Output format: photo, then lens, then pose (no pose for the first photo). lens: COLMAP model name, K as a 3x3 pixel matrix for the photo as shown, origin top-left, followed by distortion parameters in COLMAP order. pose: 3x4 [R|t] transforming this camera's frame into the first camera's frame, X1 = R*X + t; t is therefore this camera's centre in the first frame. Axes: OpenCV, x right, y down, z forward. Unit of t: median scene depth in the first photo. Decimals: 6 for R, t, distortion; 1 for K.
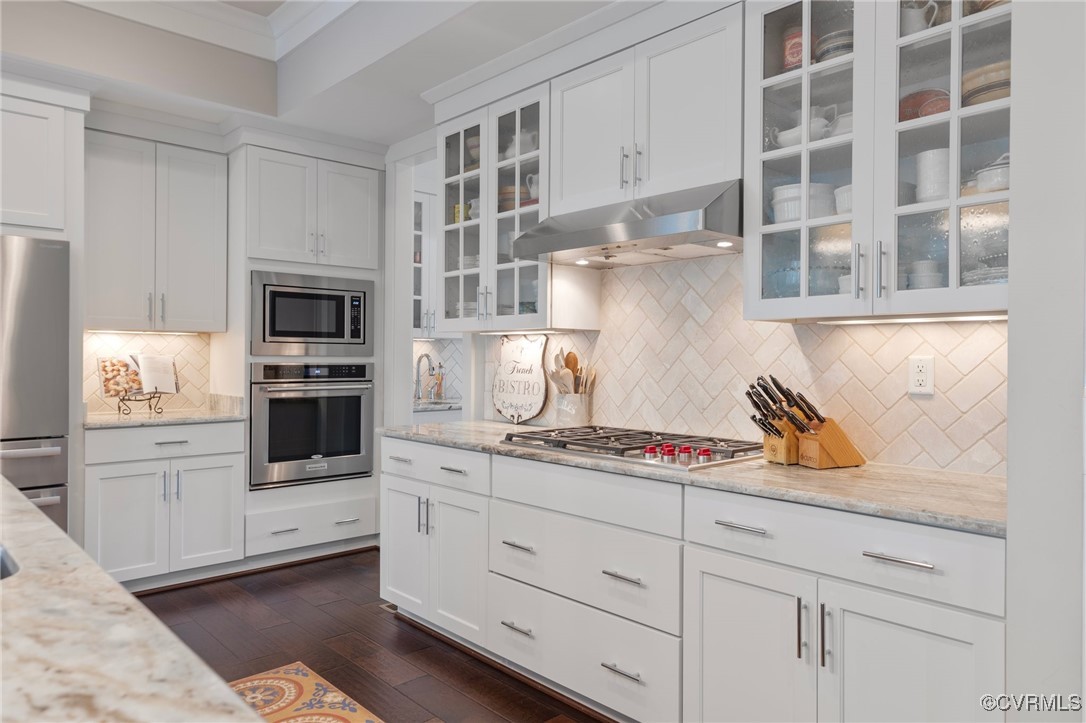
lens RADIAL K [[720.2, 0, 541.5], [0, 720.2, 363.9], [0, 0, 1]] dist [0.019300, -0.006237]
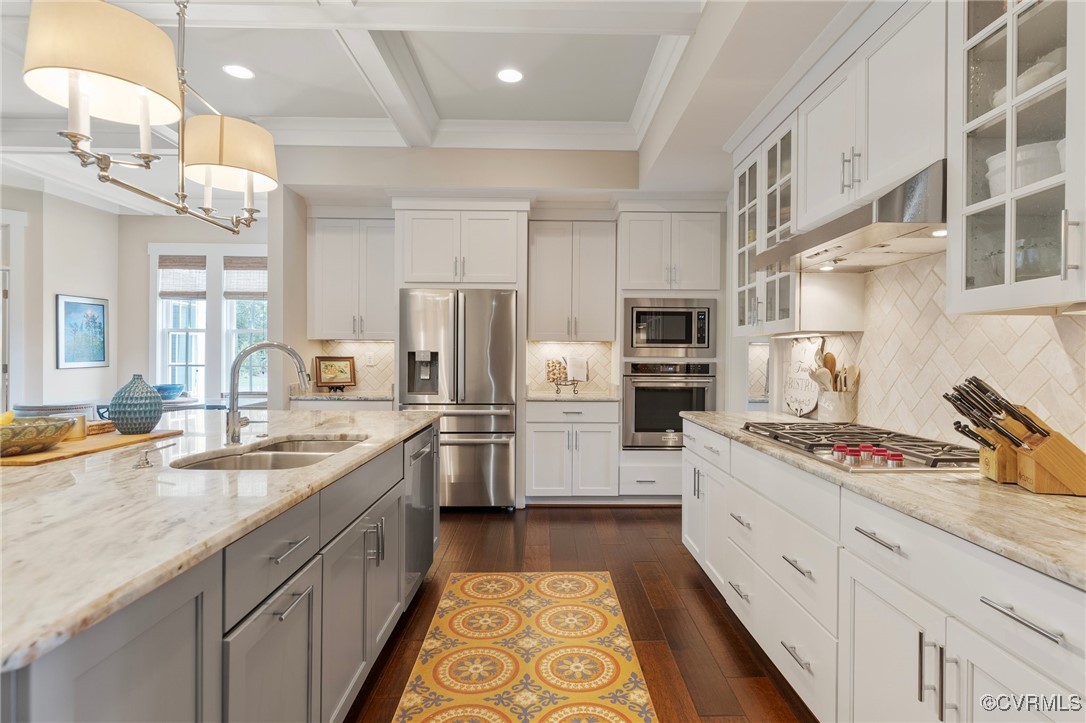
lens RADIAL K [[533.6, 0, 552.9], [0, 533.6, 362.5], [0, 0, 1]] dist [-0.006650, 0.001034]
pose [[0.749365, 0.005670, -0.662132, 0.263248], [-0.008100, 0.999967, -0.000605, 0.002342], [0.662107, 0.005817, 0.749387, 0.135225]]
